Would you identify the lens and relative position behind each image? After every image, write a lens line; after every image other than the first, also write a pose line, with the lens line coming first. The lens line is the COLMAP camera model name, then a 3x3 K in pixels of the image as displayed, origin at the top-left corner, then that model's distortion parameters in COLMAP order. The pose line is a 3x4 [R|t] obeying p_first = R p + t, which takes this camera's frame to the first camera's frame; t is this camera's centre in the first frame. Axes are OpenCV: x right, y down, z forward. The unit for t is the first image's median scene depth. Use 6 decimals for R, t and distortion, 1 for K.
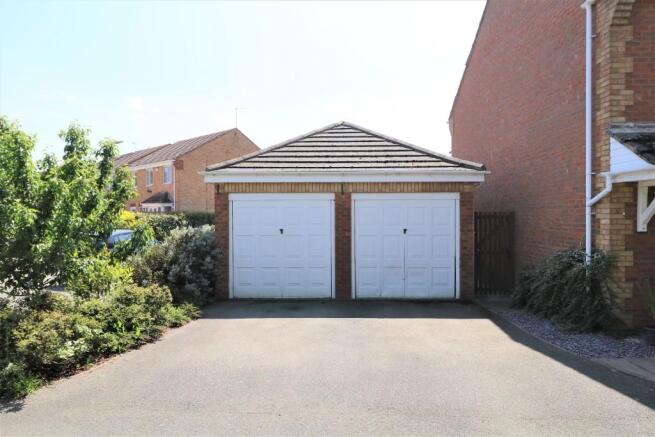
lens RADIAL K [[416.6, 0, 327.5], [0, 416.6, 218.5], [0, 0, 1]] dist [-0.001740, -0.001102]
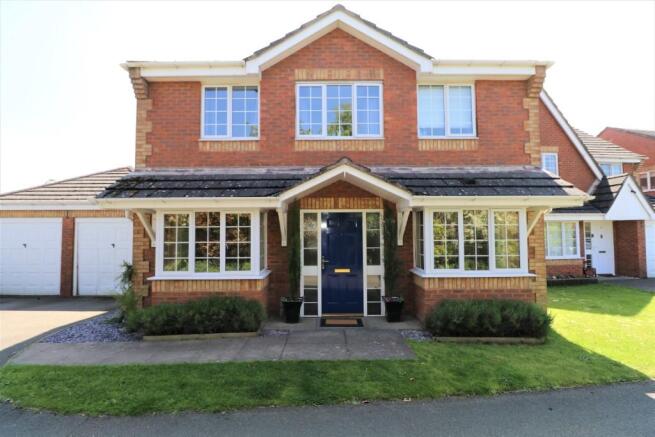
lens RADIAL K [[302.1, 0, 318.2], [0, 302.1, 215.7], [0, 0, 1]] dist [-0.001625, -0.010103]
pose [[0.999508, -0.000038, 0.031359, 0.843394], [0.001904, 0.998229, -0.059458, -0.007356], [-0.031302, 0.059489, 0.997738, -0.004999]]
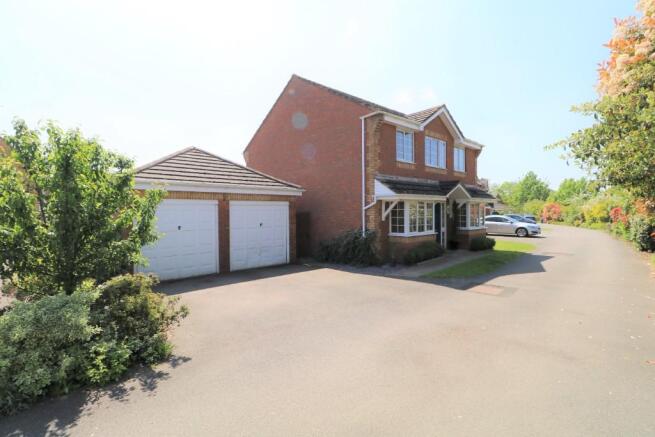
lens RADIAL K [[302.1, 0, 318.2], [0, 302.1, 215.7], [0, 0, 1]] dist [-0.001625, -0.010103]
pose [[0.741043, -0.011738, 0.671355, -0.444483], [0.013517, 0.999905, 0.002563, -0.004675], [-0.671321, 0.007176, 0.741132, -0.012301]]
